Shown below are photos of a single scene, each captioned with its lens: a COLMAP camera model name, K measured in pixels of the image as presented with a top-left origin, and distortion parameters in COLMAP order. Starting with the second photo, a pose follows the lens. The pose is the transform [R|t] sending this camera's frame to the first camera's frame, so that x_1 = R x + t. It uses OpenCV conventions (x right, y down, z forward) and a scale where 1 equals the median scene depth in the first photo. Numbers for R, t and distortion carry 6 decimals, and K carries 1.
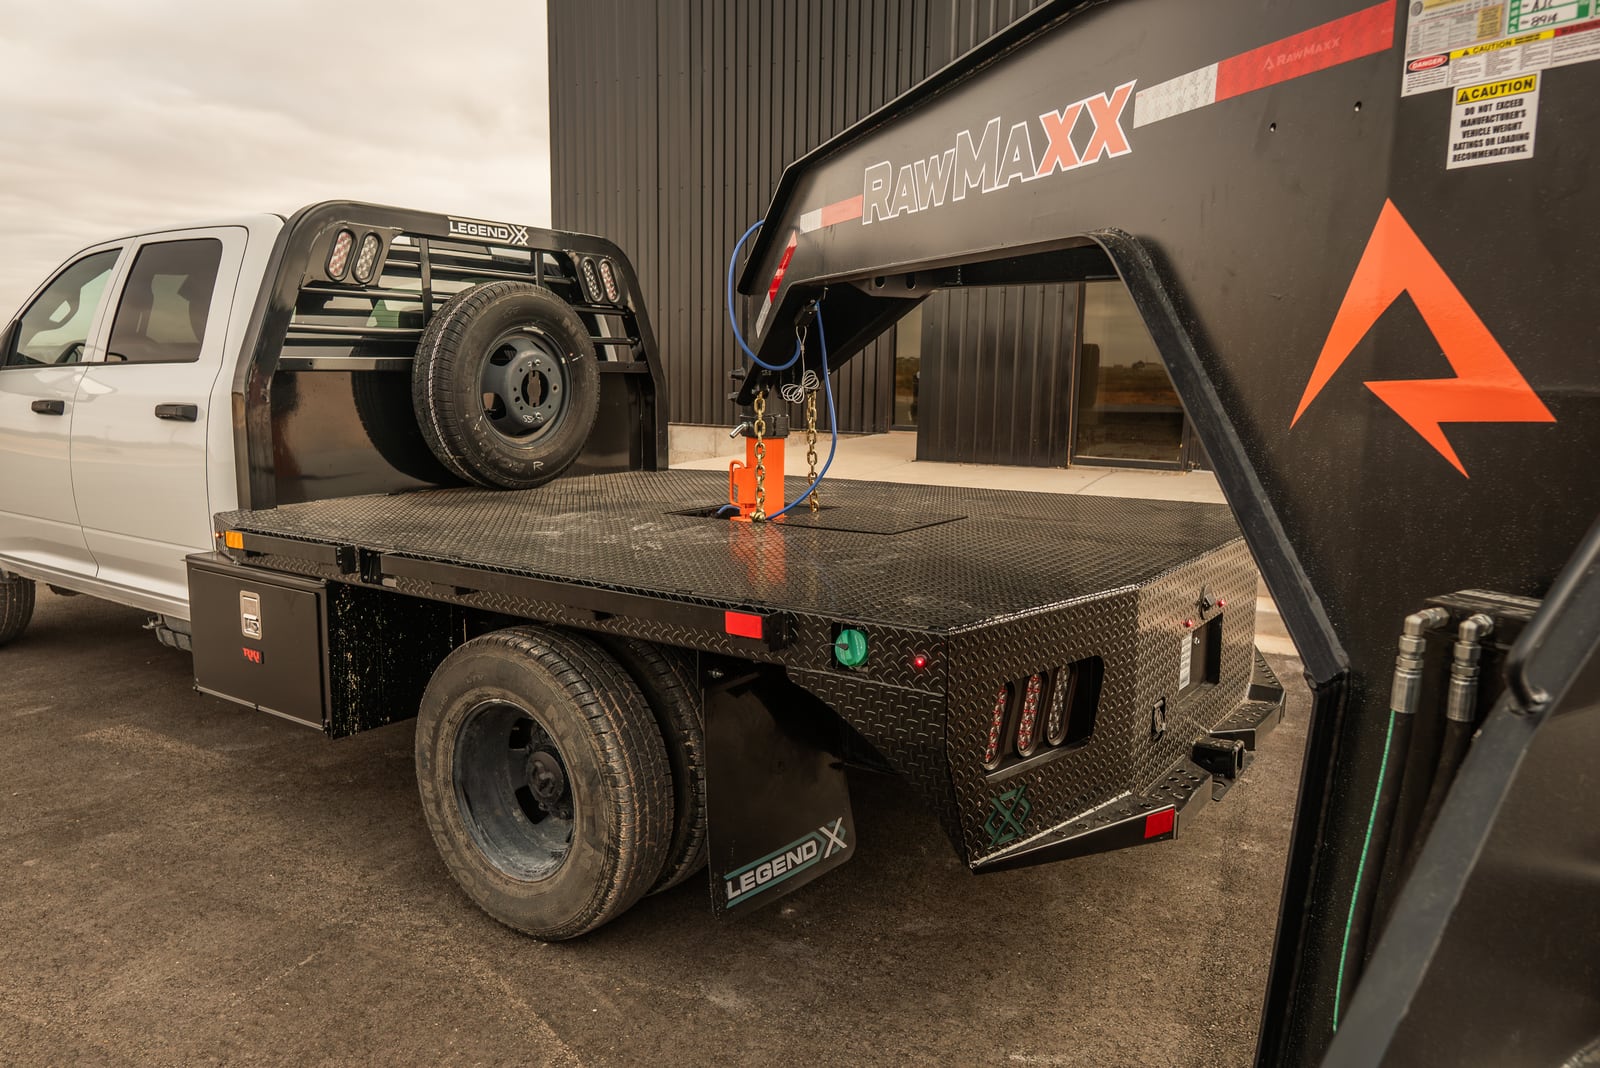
lens RADIAL K [[1040.3, 0, 800.0], [0, 1040.3, 534.0], [0, 0, 1]] dist [-0.027624, 0.040141]
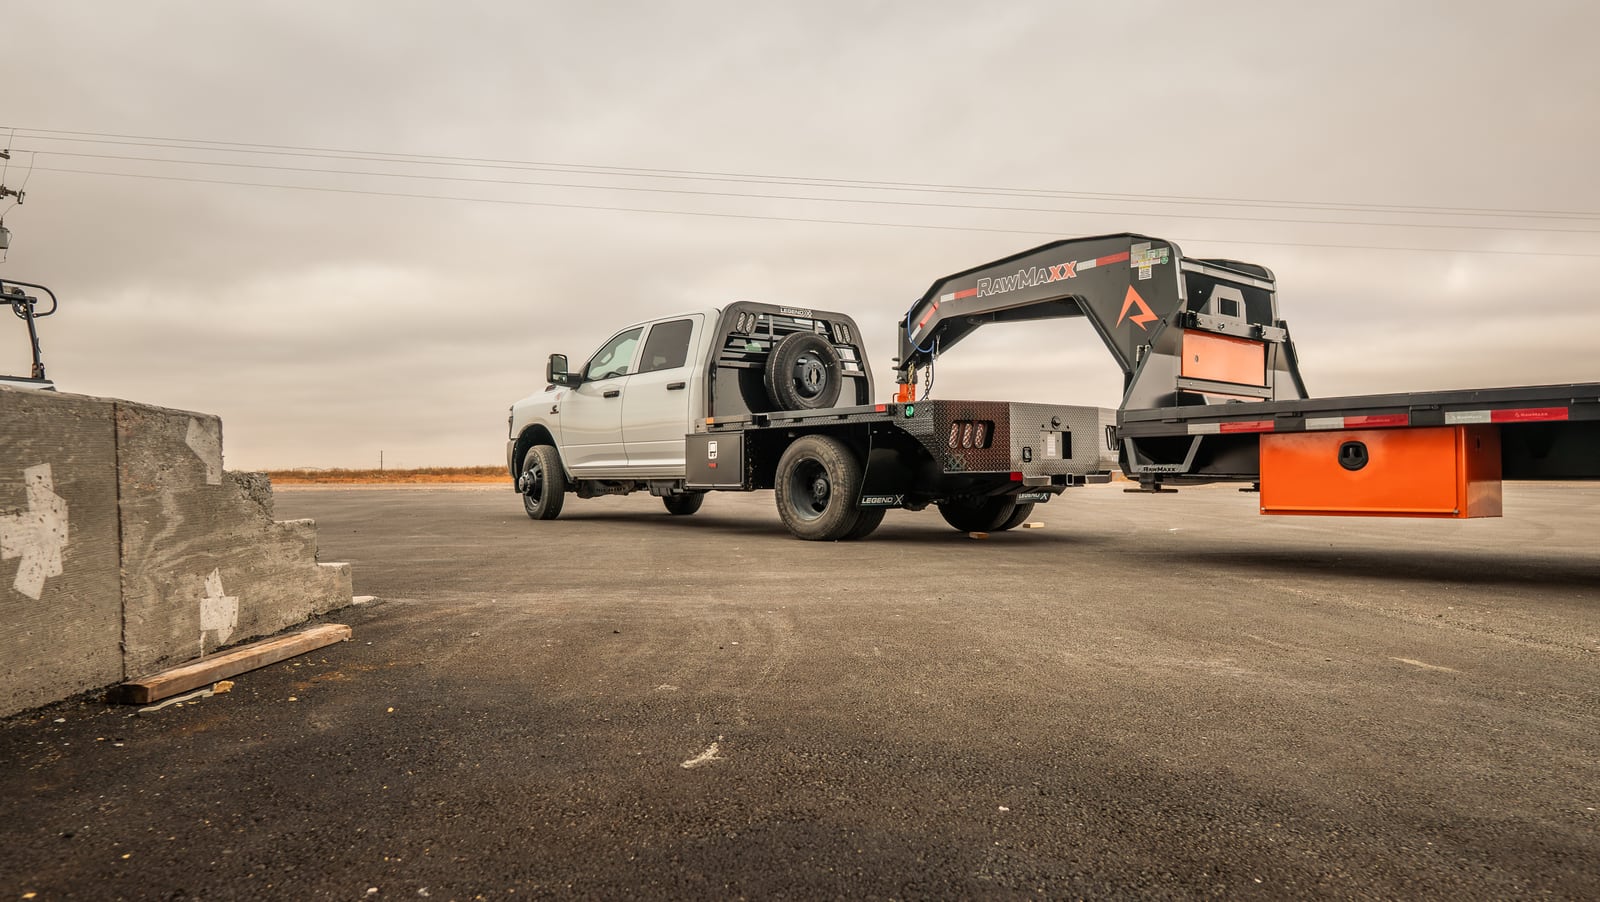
lens RADIAL K [[1221.1, 0, 800.0], [0, 1221.1, 451.0], [0, 0, 1]] dist [-0.004627, -0.000951]
pose [[0.973121, -0.028923, -0.228471, 0.358291], [-0.014666, 0.982285, -0.186820, 0.579825], [0.229827, 0.185150, 0.955457, -1.713152]]
